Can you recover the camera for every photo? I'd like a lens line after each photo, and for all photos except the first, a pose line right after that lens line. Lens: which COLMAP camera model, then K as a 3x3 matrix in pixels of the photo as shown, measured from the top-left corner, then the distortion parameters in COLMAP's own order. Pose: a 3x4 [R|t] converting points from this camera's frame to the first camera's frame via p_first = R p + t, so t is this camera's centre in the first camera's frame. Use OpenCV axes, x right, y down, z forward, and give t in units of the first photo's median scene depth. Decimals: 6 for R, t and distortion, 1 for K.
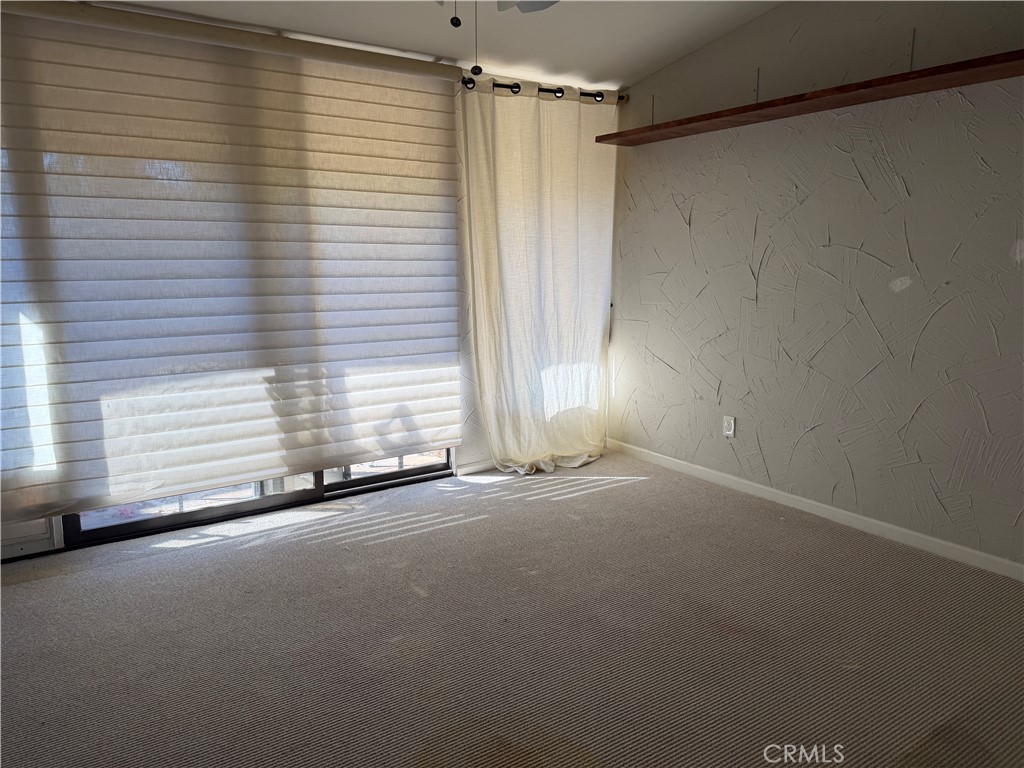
lens RADIAL K [[721.1, 0, 502.3], [0, 721.1, 381.1], [0, 0, 1]] dist [0.051826, -0.063496]
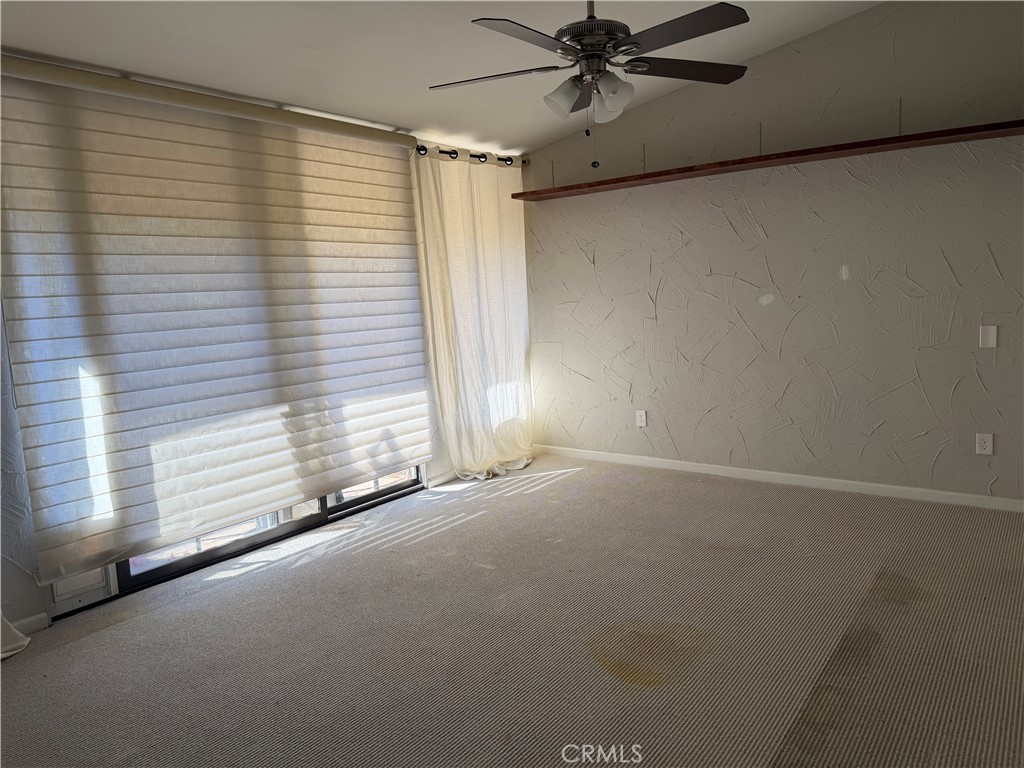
lens RADIAL K [[721.1, 0, 511.6], [0, 721.1, 385.8], [0, 0, 1]] dist [0.051826, -0.063496]
pose [[0.940991, -0.086890, 0.327087, -0.348612], [0.102140, 0.994326, -0.029703, 0.021657], [-0.322650, 0.061359, 0.944527, -0.144140]]
